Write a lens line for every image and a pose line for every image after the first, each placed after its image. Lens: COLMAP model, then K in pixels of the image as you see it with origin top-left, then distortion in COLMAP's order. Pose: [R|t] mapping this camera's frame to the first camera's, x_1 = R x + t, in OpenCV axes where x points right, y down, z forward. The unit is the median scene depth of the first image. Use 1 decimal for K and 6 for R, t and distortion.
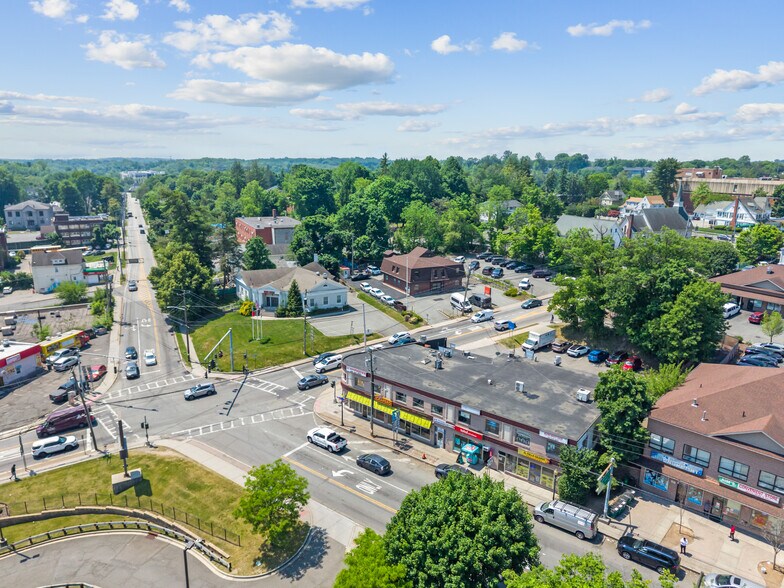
lens RADIAL K [[527.3, 0, 392.0], [0, 527.3, 294.0], [0, 0, 1]] dist [0.048226, -0.059641]
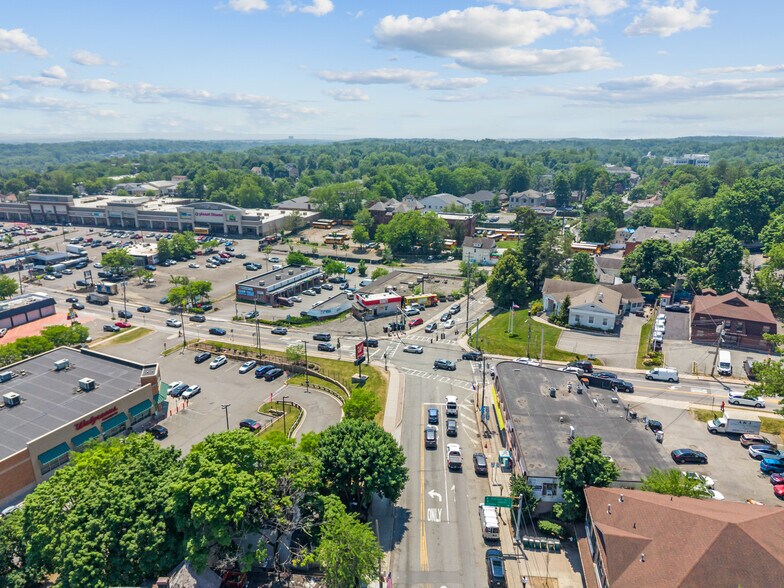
lens RADIAL K [[519.7, 0, 393.4], [0, 519.7, 286.0], [0, 0, 1]] dist [0.002512, -0.002278]
pose [[0.562576, 0.218583, -0.797326, 0.609555], [-0.195859, 0.972199, 0.128330, -0.141233], [0.803211, 0.083968, 0.589748, 0.007445]]
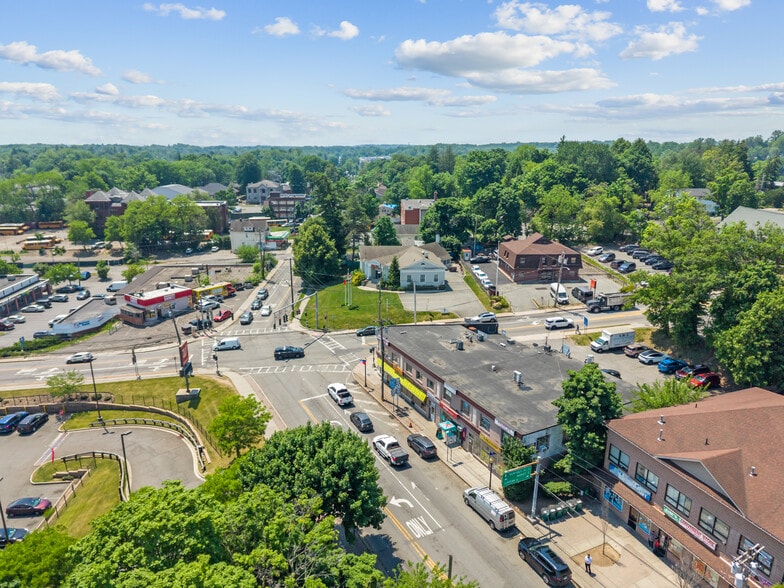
lens RADIAL K [[523.7, 0, 392.0], [0, 523.7, 294.0], [0, 0, 1]] dist [0.046768, -0.054912]
pose [[0.911411, 0.104569, -0.397988, 0.288409], [-0.093177, 0.994496, 0.047918, -0.000517], [0.400808, -0.006590, 0.916138, 0.017831]]
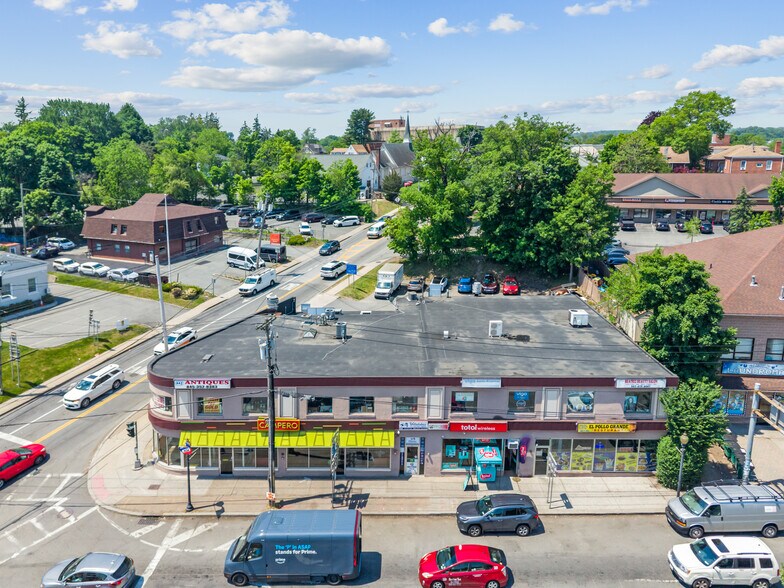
lens RADIAL K [[549.4, 0, 387.1], [0, 549.4, 232.0], [0, 0, 1]] dist [0.005163, 0.000078]
pose [[0.806995, -0.115032, 0.579246, -0.157652], [0.167536, 0.985142, -0.037770, 0.048152], [-0.566295, 0.127525, 0.814277, 0.385045]]
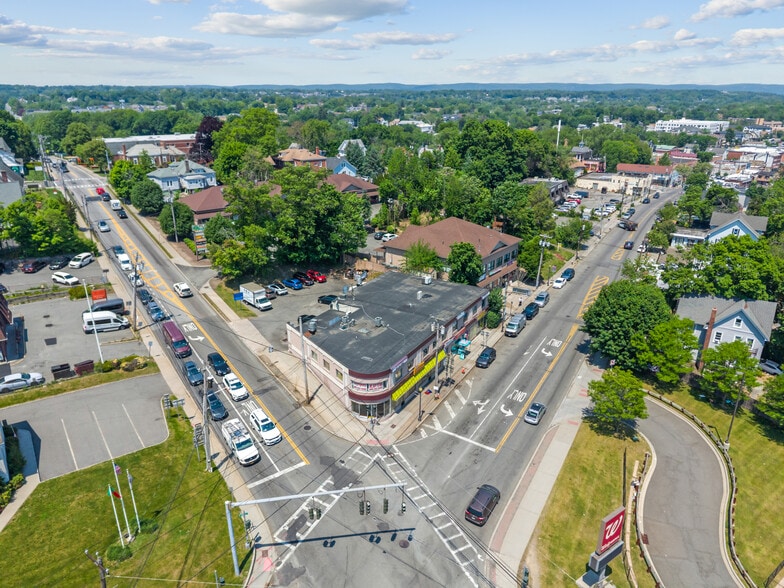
lens RADIAL K [[523.7, 0, 392.0], [0, 523.7, 294.0], [0, 0, 1]] dist [0.046768, -0.054912]
pose [[-0.115904, -0.363170, 0.924486, -0.646167], [0.235331, 0.894217, 0.380783, -0.226932], [-0.964979, 0.261695, -0.018178, 0.779448]]
